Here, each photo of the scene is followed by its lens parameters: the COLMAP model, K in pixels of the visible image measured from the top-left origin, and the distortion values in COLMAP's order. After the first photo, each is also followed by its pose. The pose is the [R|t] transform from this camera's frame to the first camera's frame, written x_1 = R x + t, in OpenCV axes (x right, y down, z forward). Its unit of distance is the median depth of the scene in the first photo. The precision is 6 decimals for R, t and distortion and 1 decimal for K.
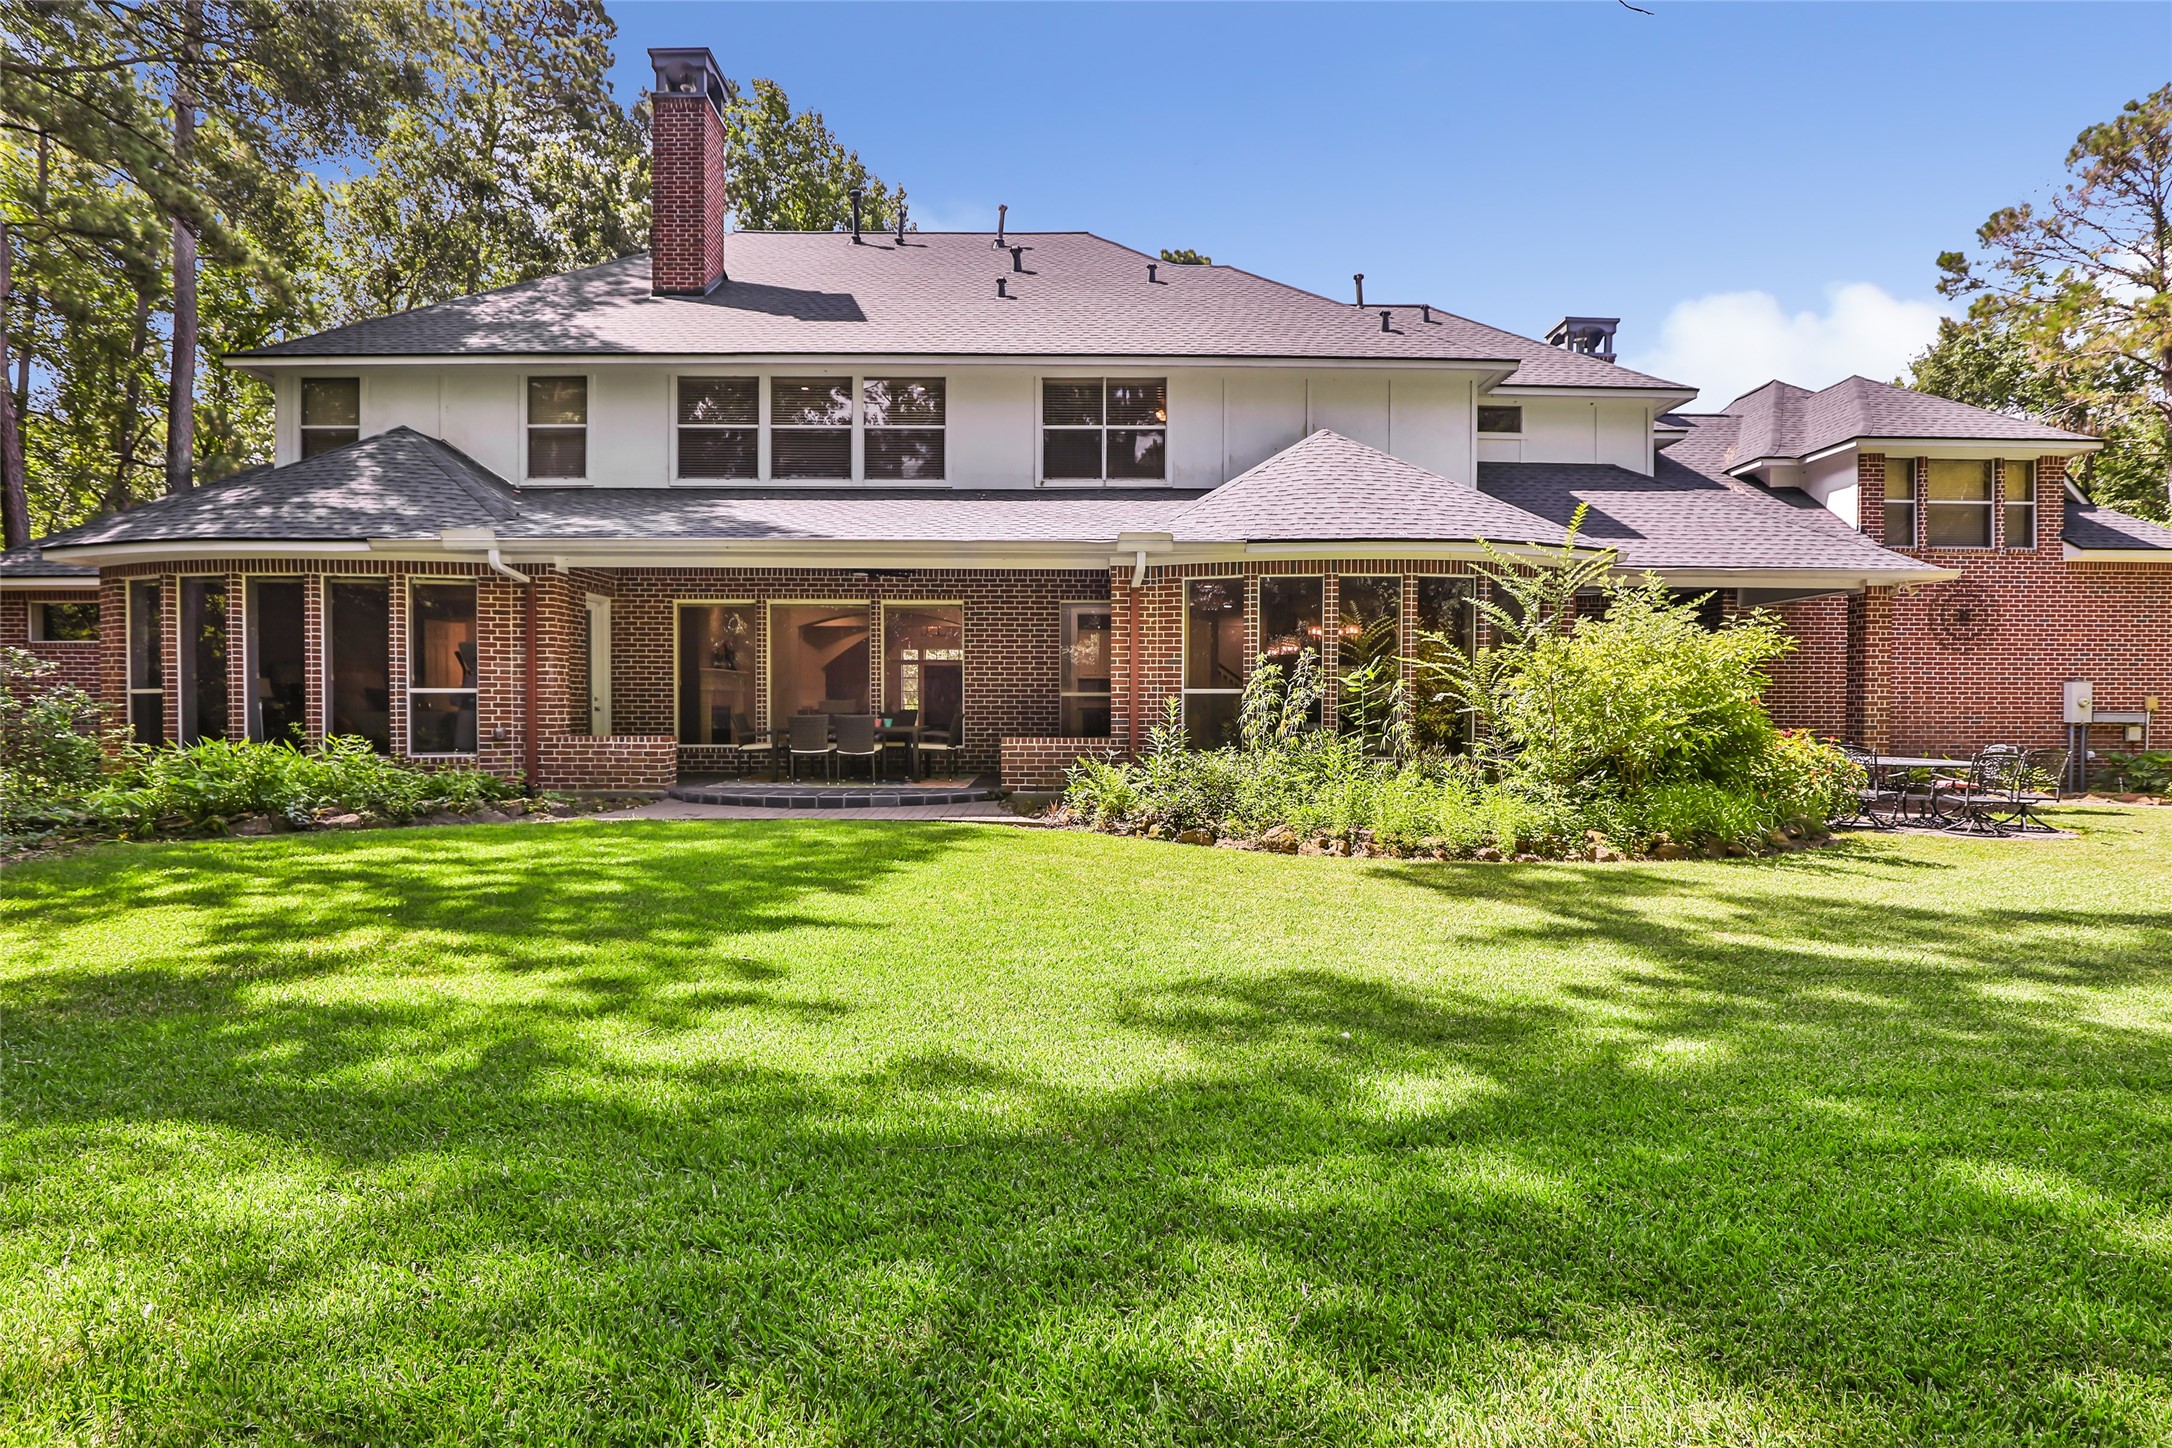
lens RADIAL K [[1063.7, 0, 1086.0], [0, 1063.7, 724.0], [0, 0, 1]] dist [-0.022911, 0.000337]
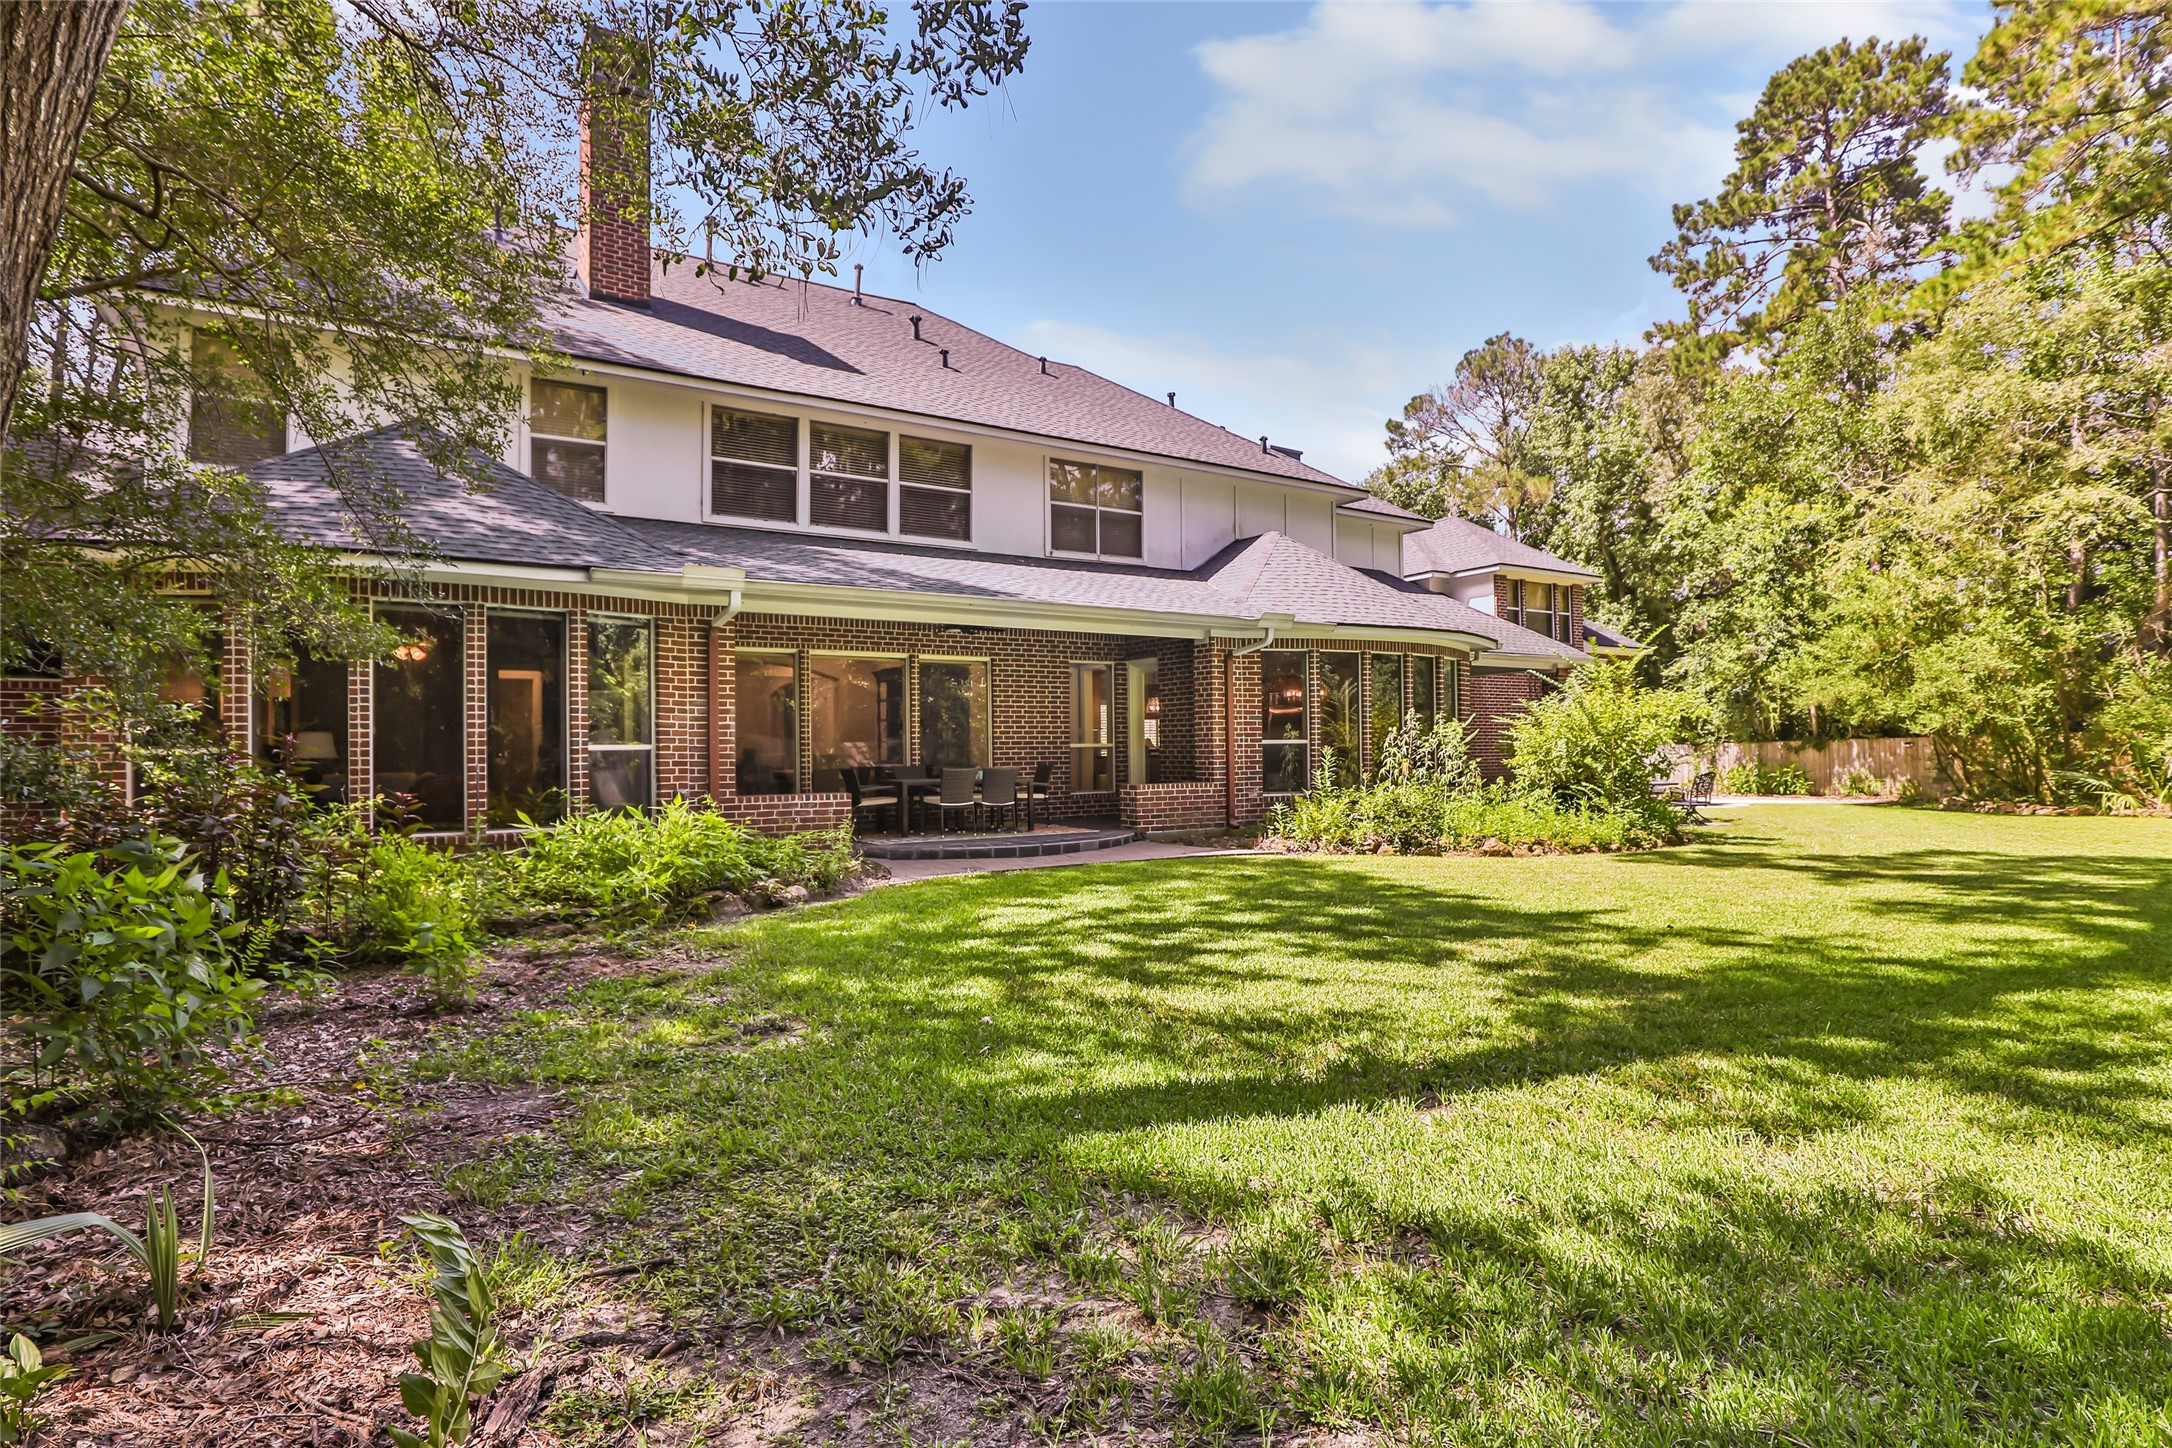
lens RADIAL K [[1045.3, 0, 1086.0], [0, 1045.3, 724.0], [0, 0, 1]] dist [0.001556, 0.000062]
pose [[0.858613, 0.003108, 0.512615, -0.573557], [0.016002, 0.999332, -0.032862, -0.011058], [-0.512374, 0.036419, 0.857990, 0.046406]]
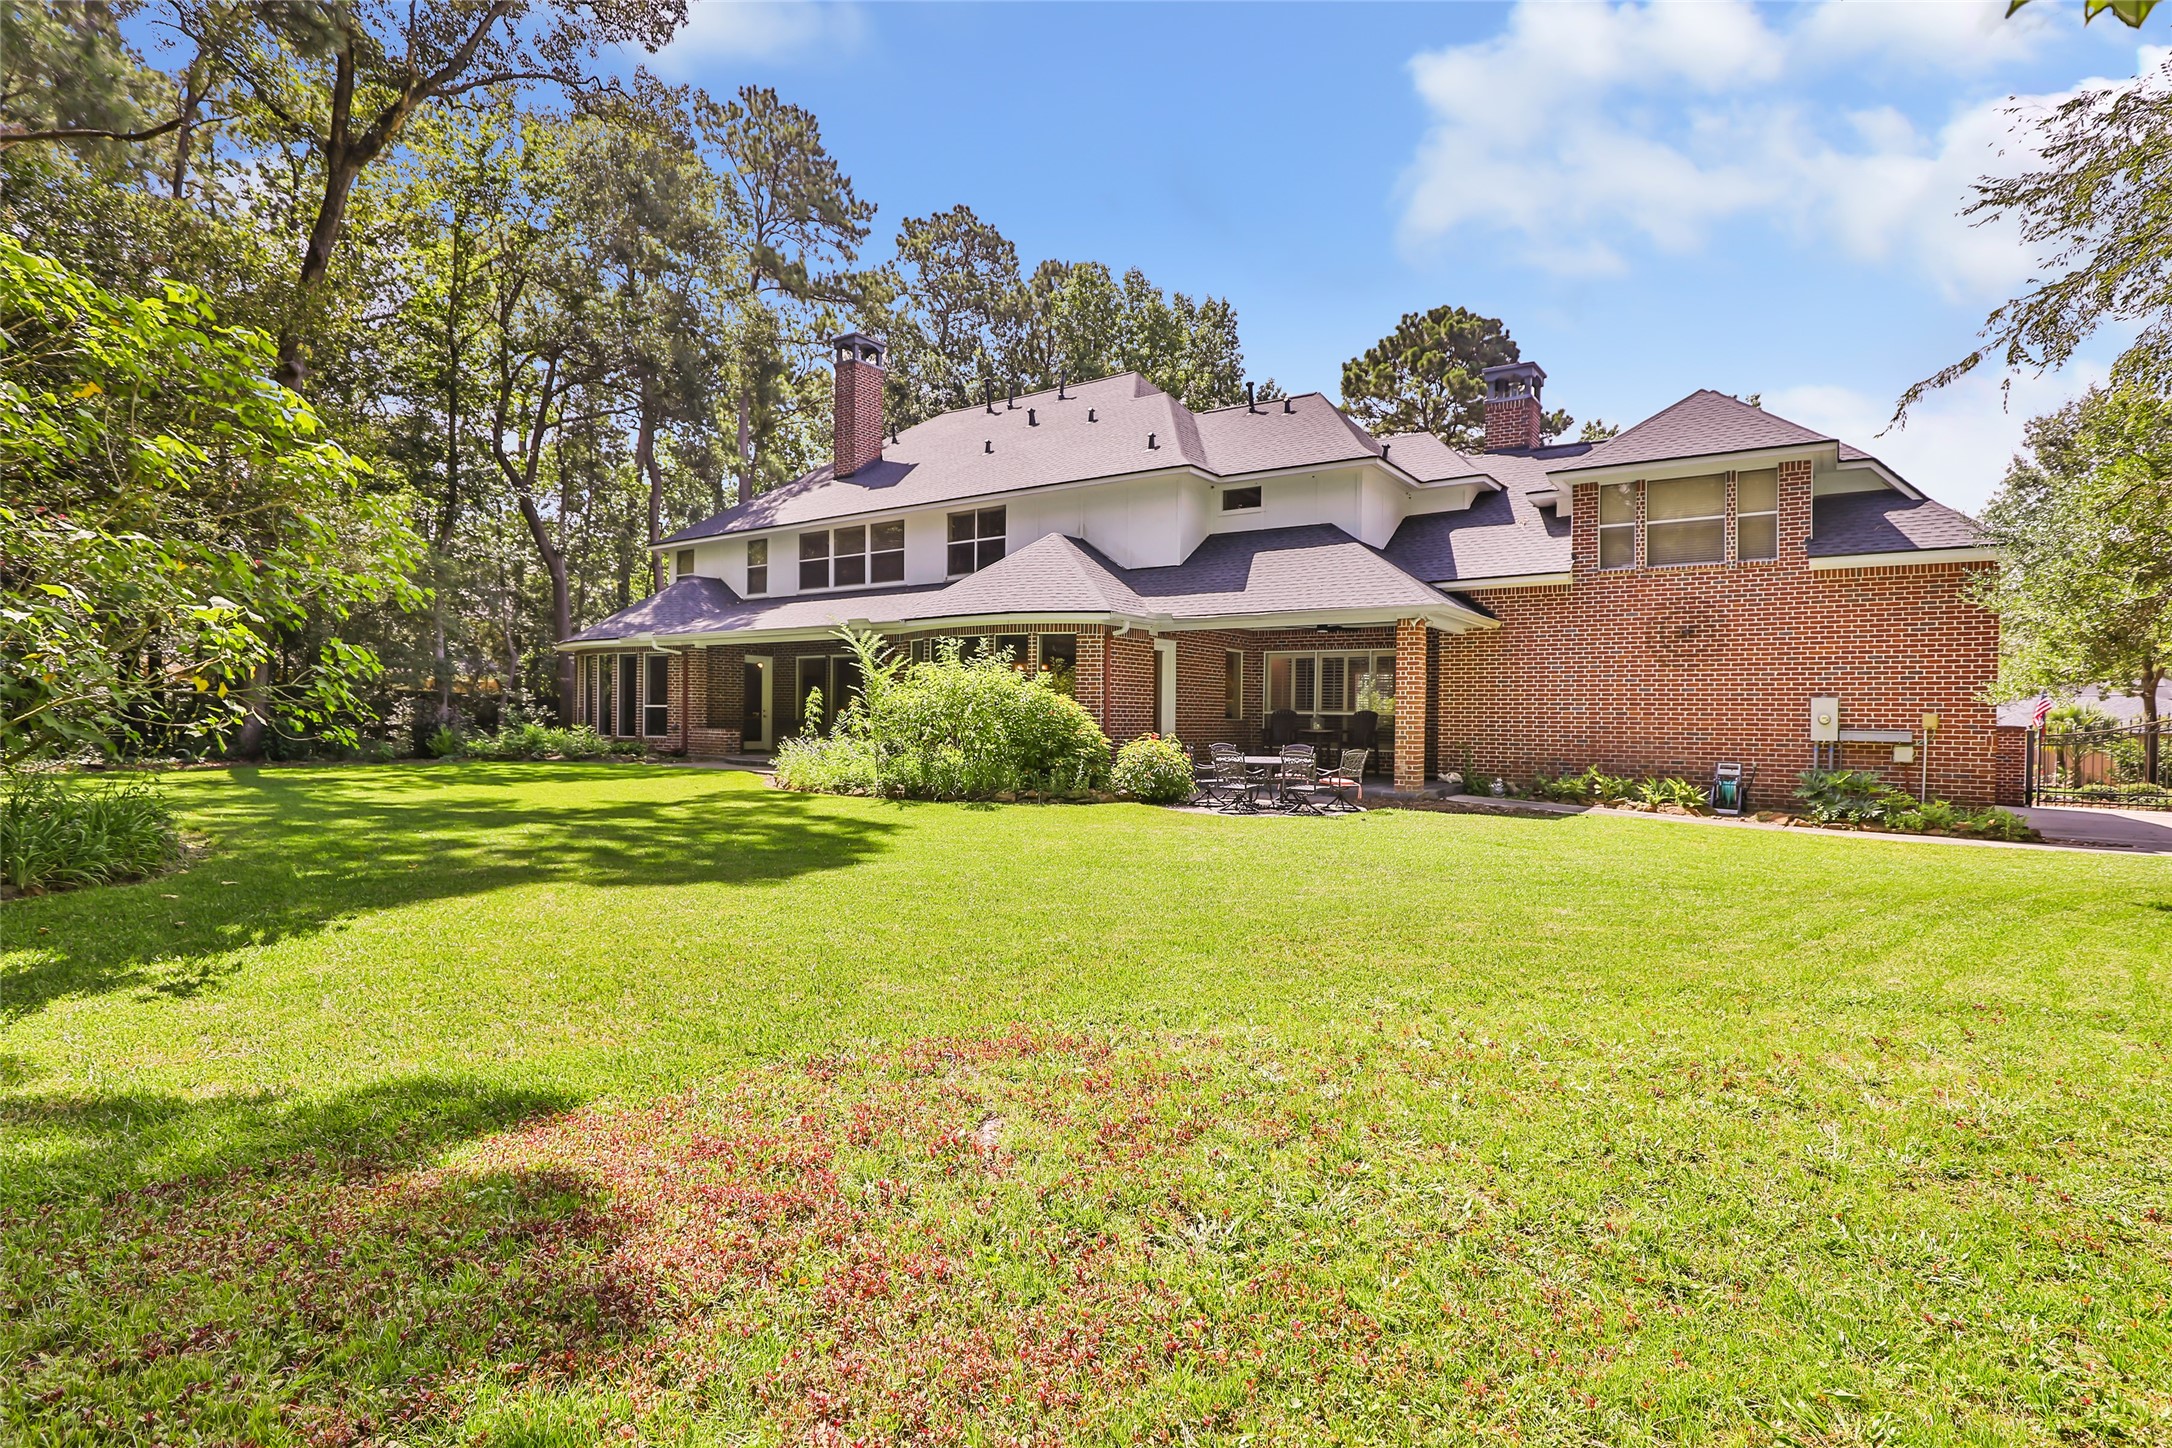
lens RADIAL K [[1045.3, 0, 1086.0], [0, 1045.3, 724.0], [0, 0, 1]] dist [0.001556, 0.000062]
pose [[0.811173, 0.010111, -0.584719, 1.068023], [-0.021263, 0.999699, -0.012212, 0.009908], [0.584419, 0.022339, 0.811144, -0.165107]]
